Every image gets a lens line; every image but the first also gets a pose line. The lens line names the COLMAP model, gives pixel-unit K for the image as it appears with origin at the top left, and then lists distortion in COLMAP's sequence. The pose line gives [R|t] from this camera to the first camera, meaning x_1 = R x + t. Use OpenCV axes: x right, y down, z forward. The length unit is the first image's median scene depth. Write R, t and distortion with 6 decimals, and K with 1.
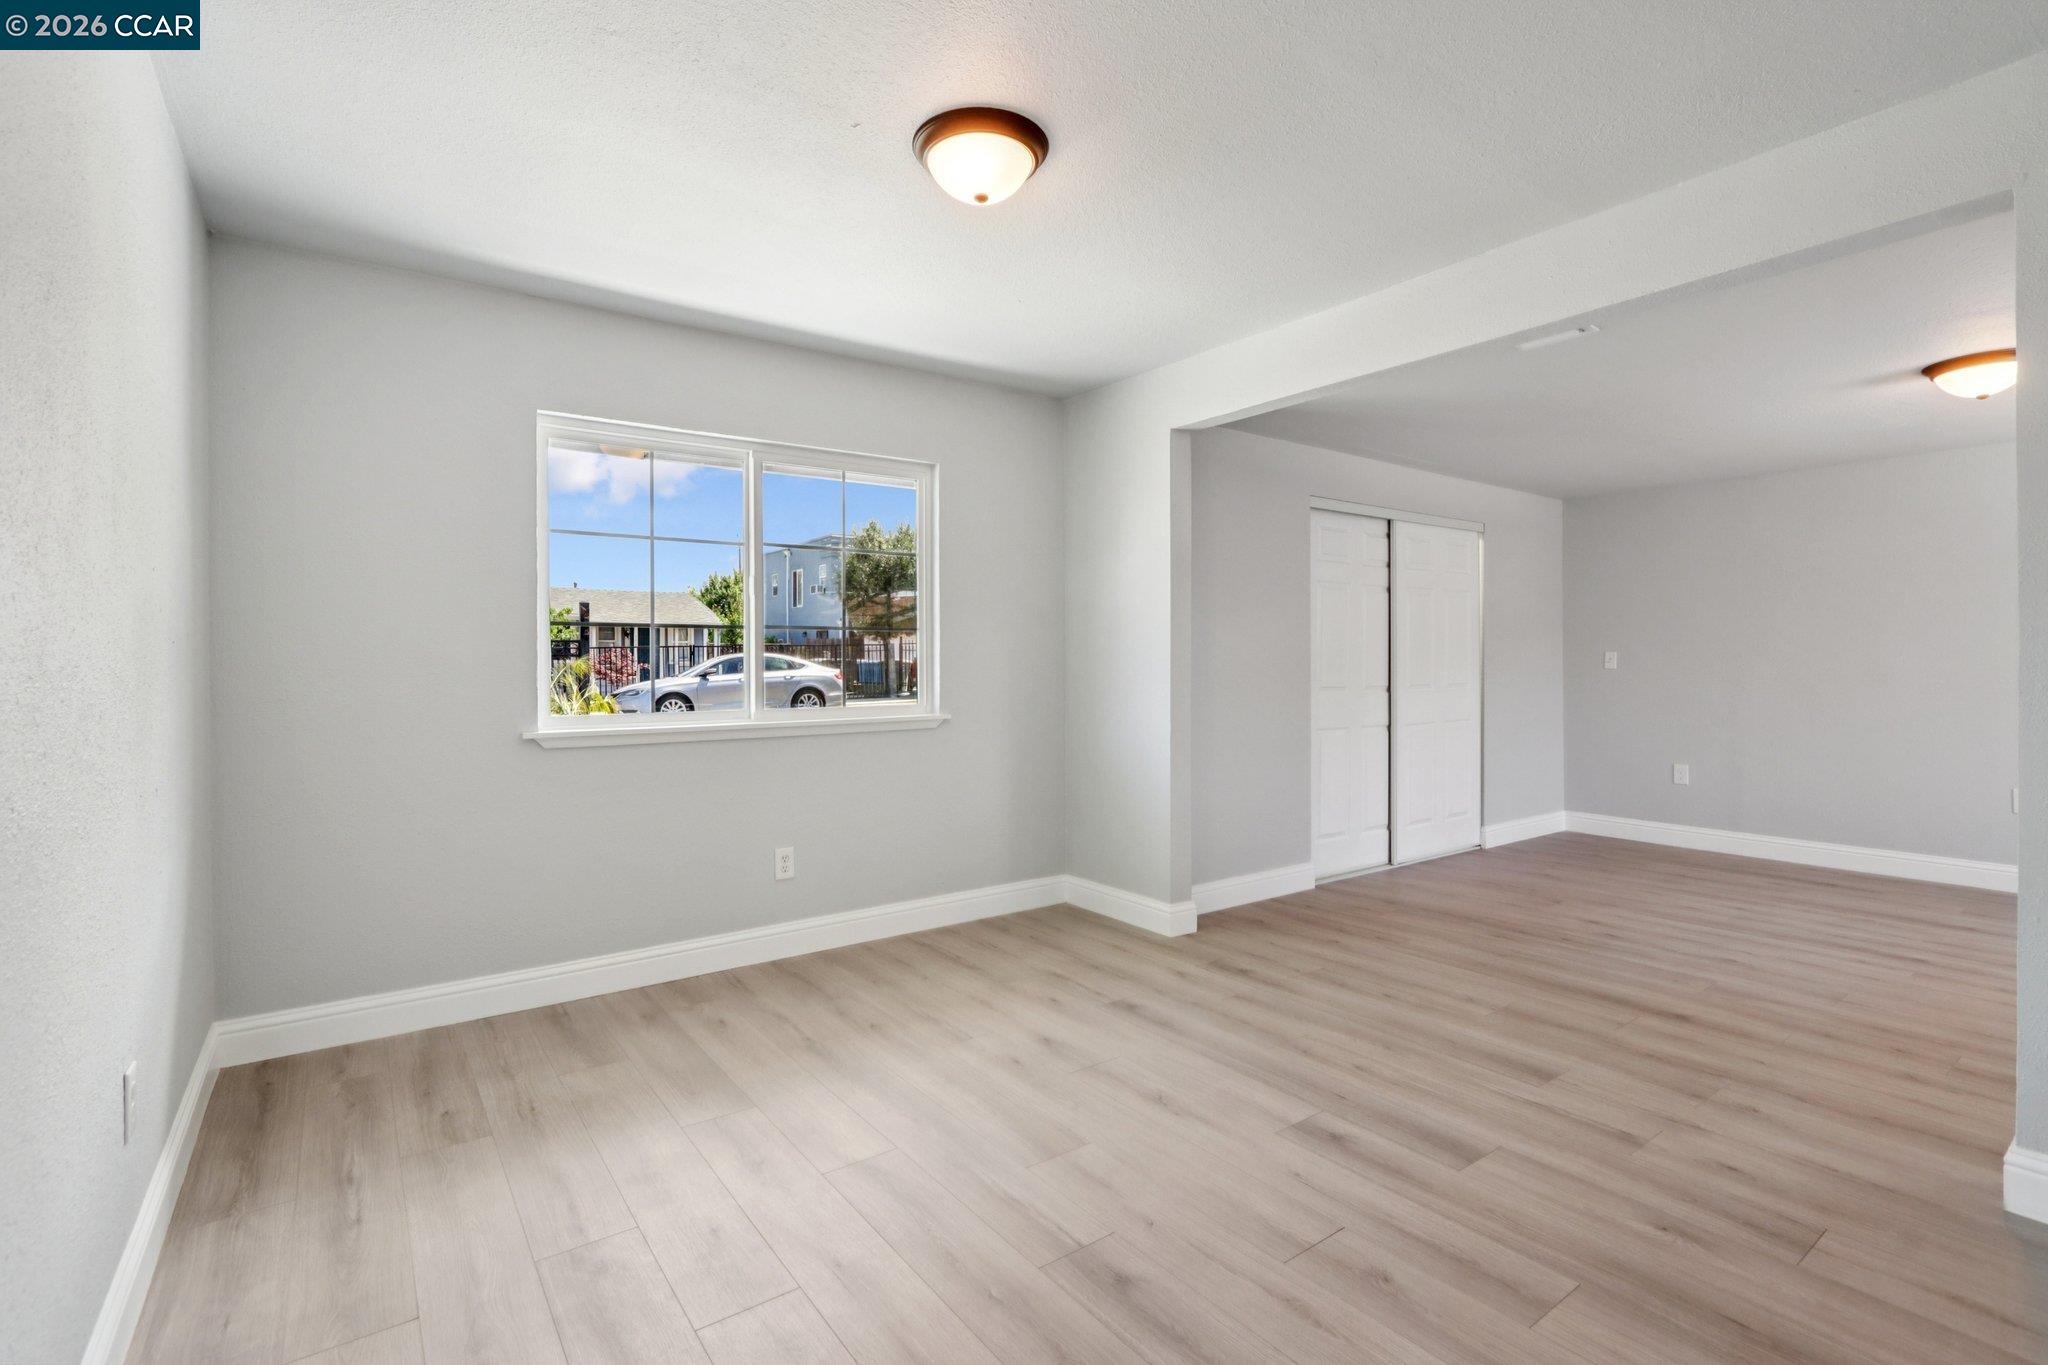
lens RADIAL K [[939.4, 0, 1035.0], [0, 939.4, 664.5], [0, 0, 1]] dist [-0.011631, 0.000103]
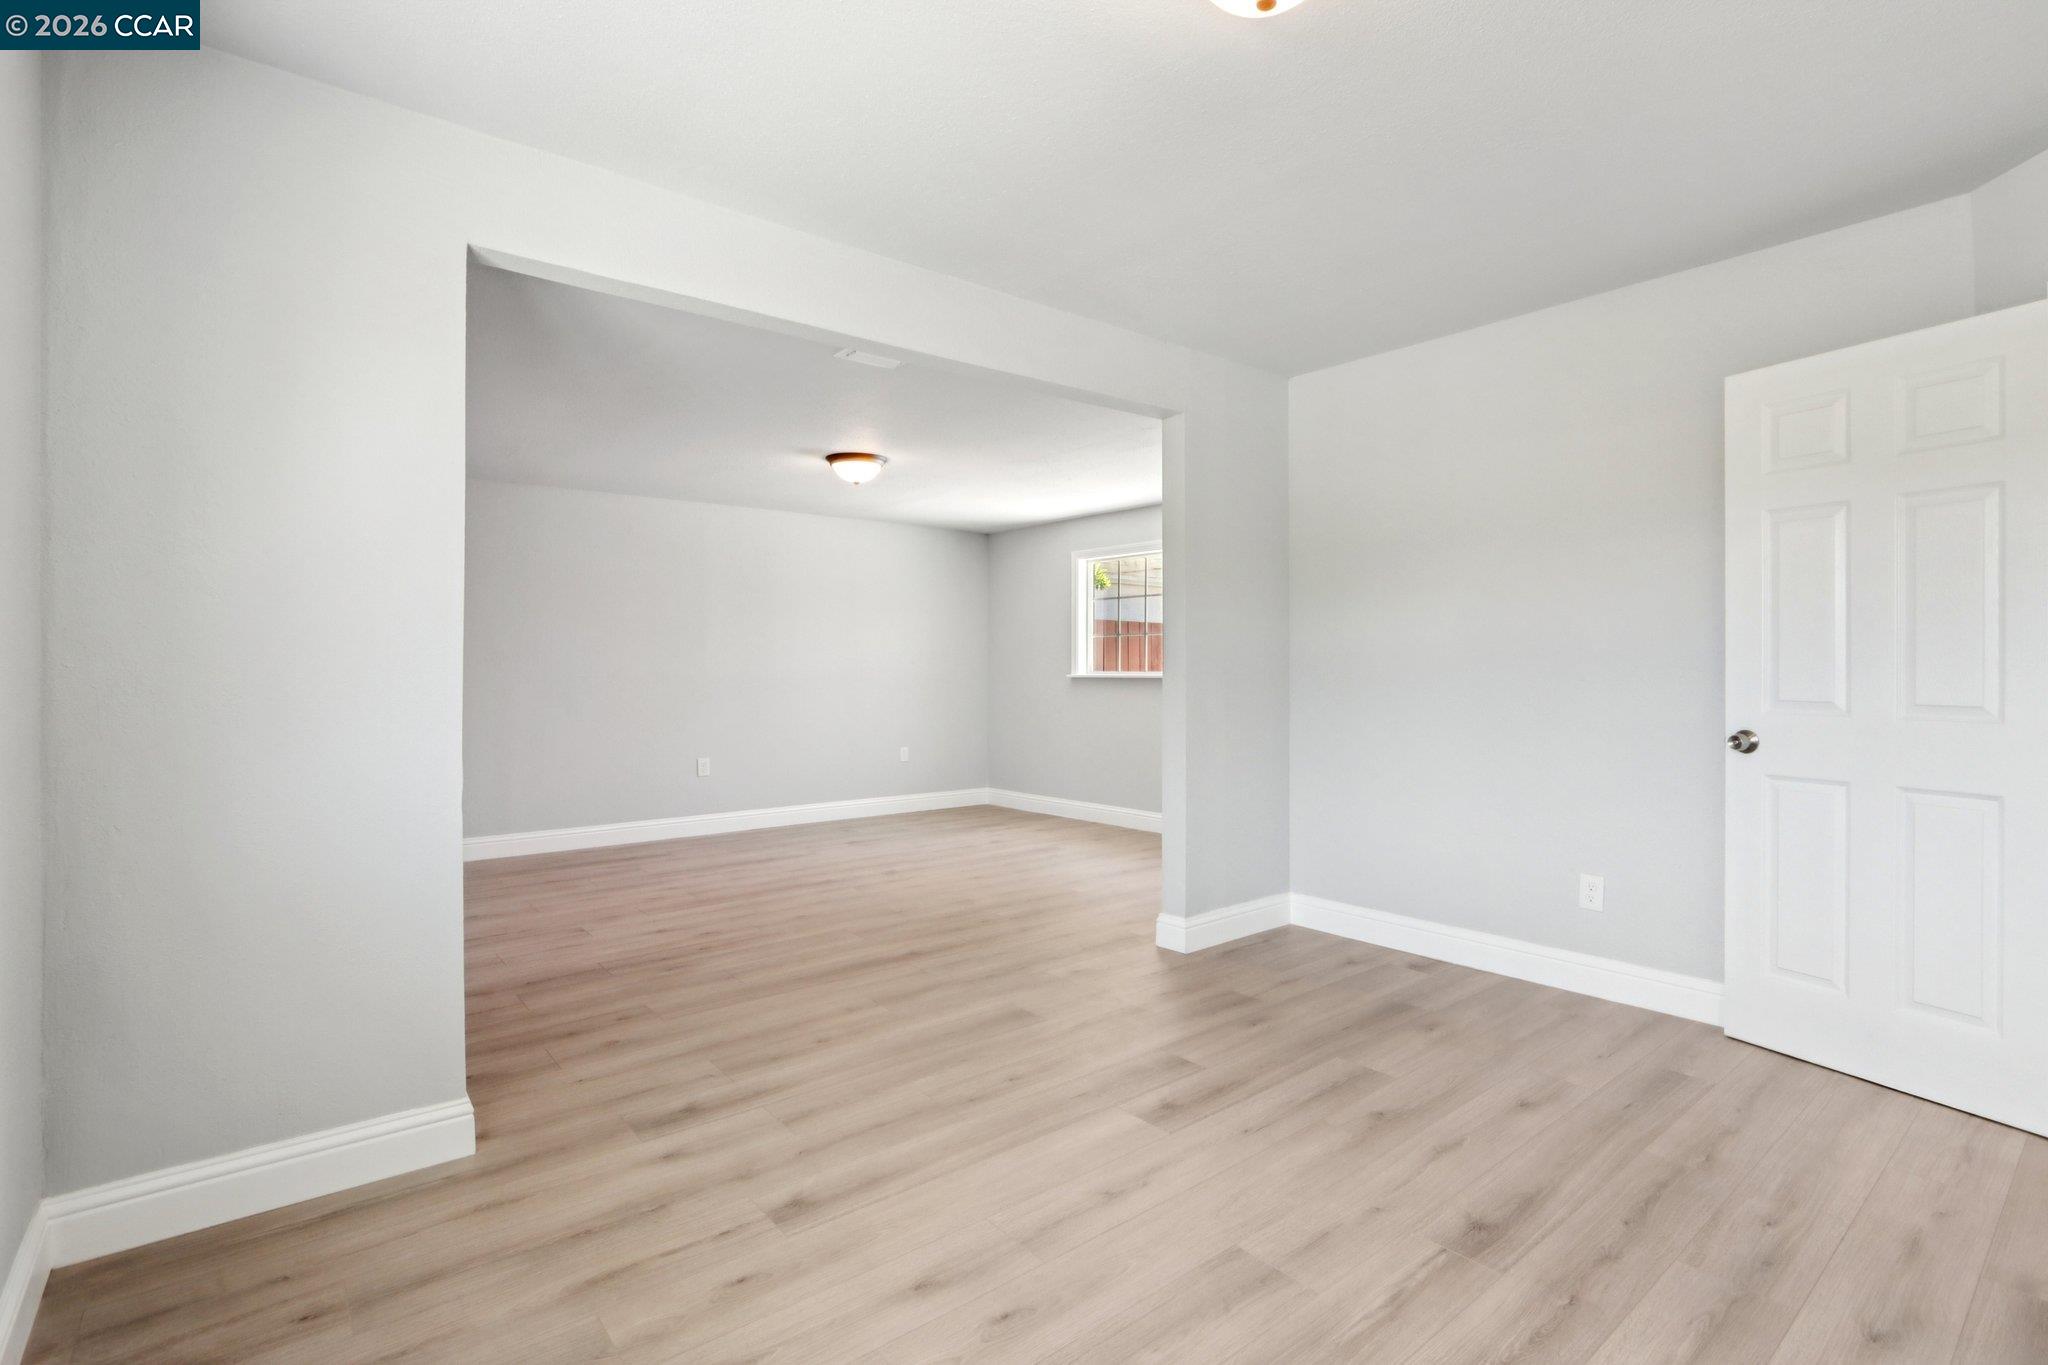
lens RADIAL K [[956.5, 0, 1024.0], [0, 956.5, 682.5], [0, 0, 1]] dist [-0.013602, 0.000547]
pose [[-0.043855, -0.015653, 0.998915, -0.534570], [0.004459, 0.999864, 0.015864, 0.000829], [-0.999028, 0.005150, -0.043780, 0.856613]]
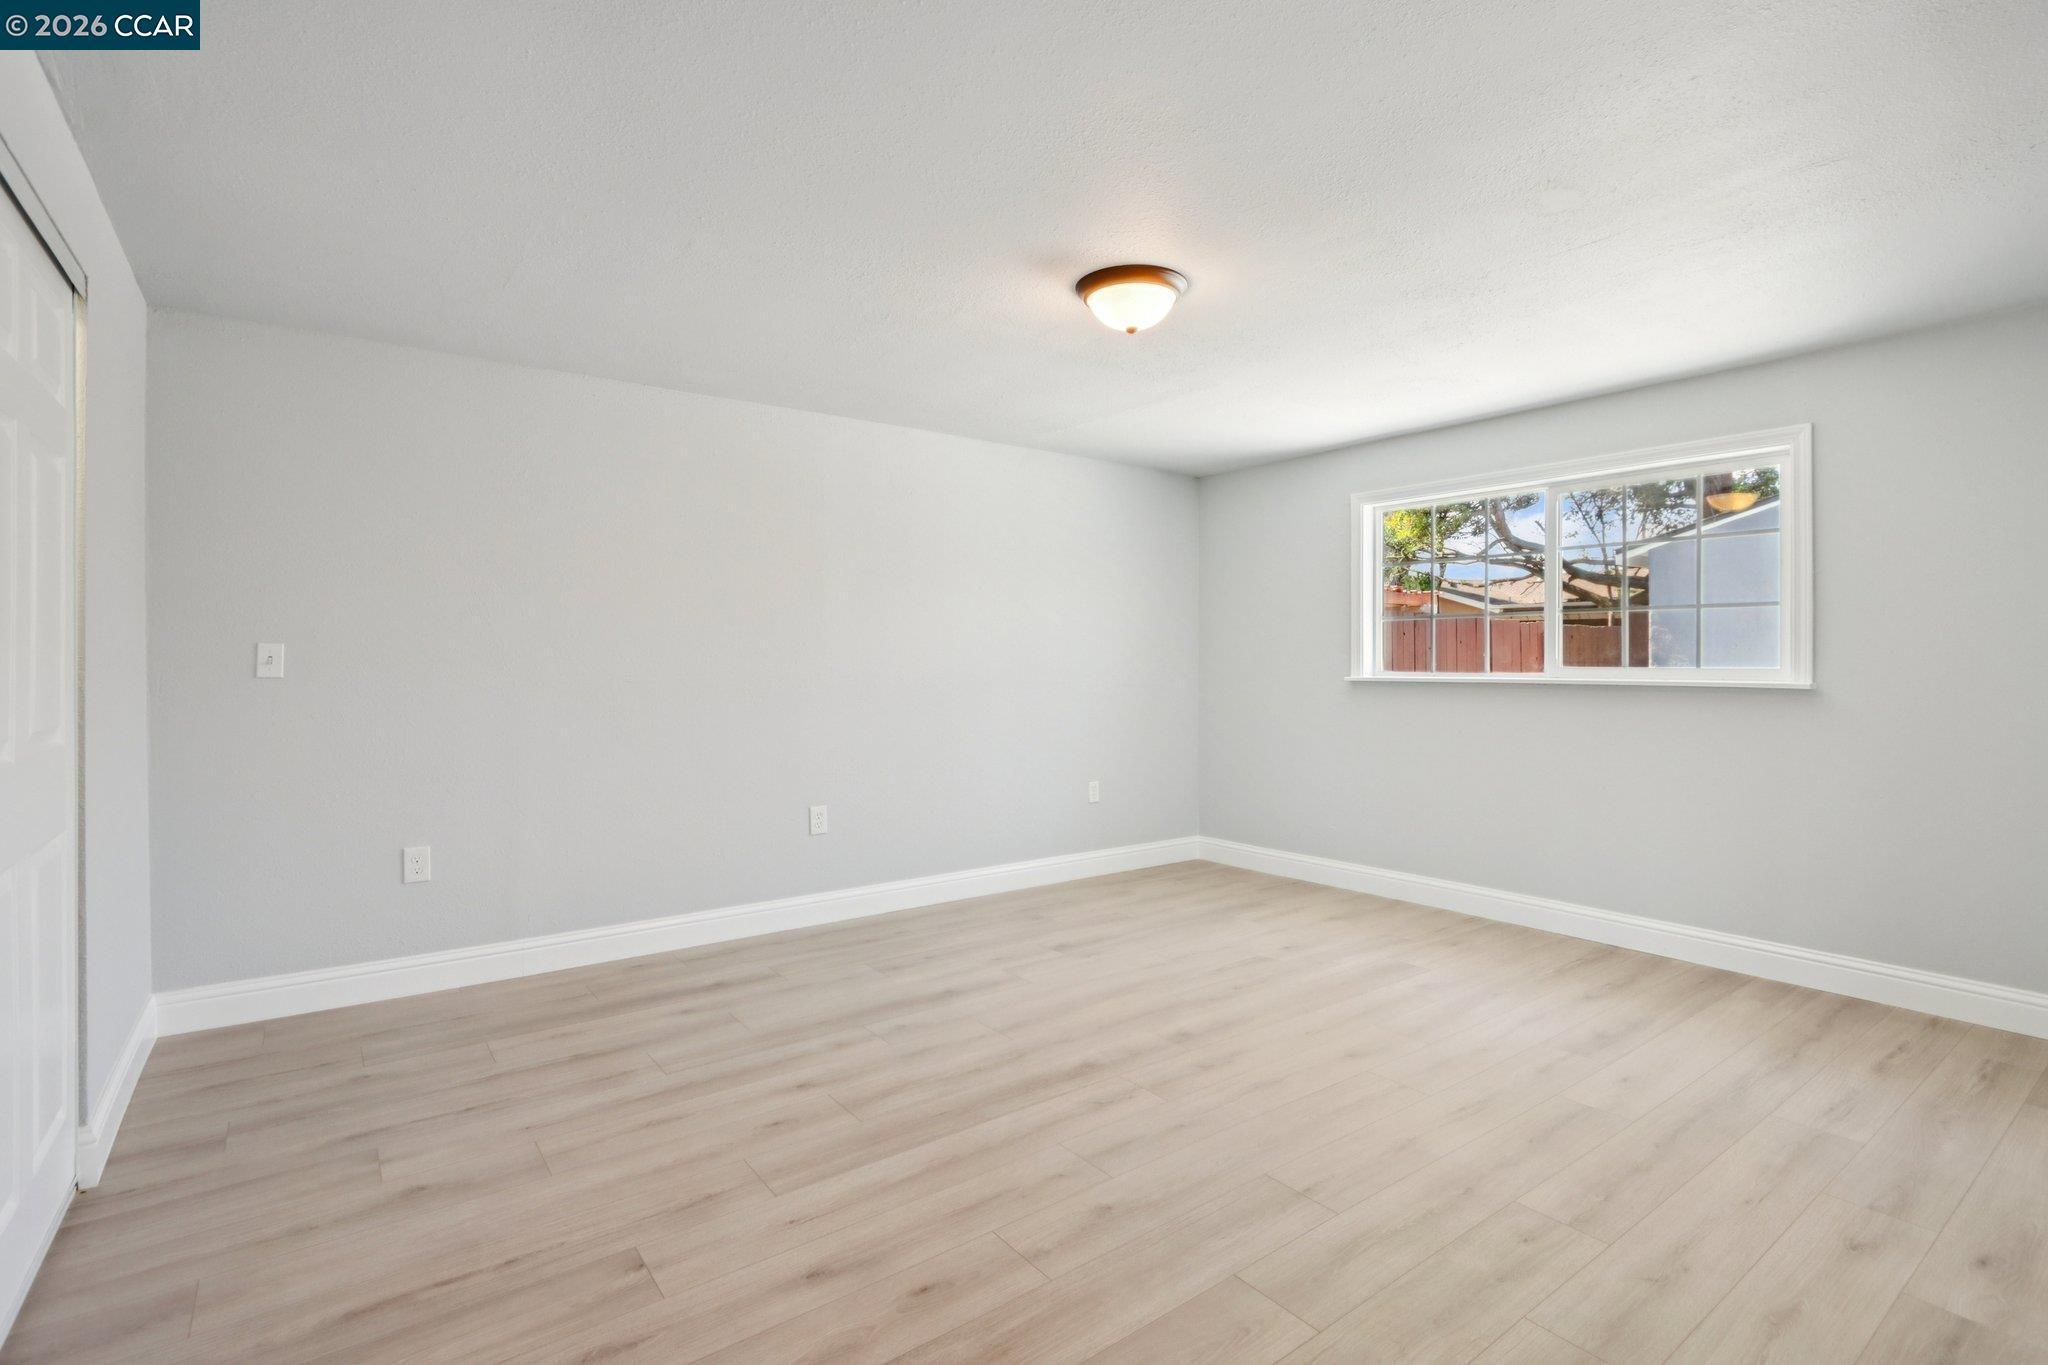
lens RADIAL K [[959.9, 0, 1031.6], [0, 959.9, 664.3], [0, 0, 1]] dist [-0.002426, -0.000475]
pose [[-0.008834, -0.001068, 0.999960, 0.204940], [0.002439, 0.999996, 0.001090, -0.003839], [-0.999958, 0.002449, -0.008831, 1.169333]]
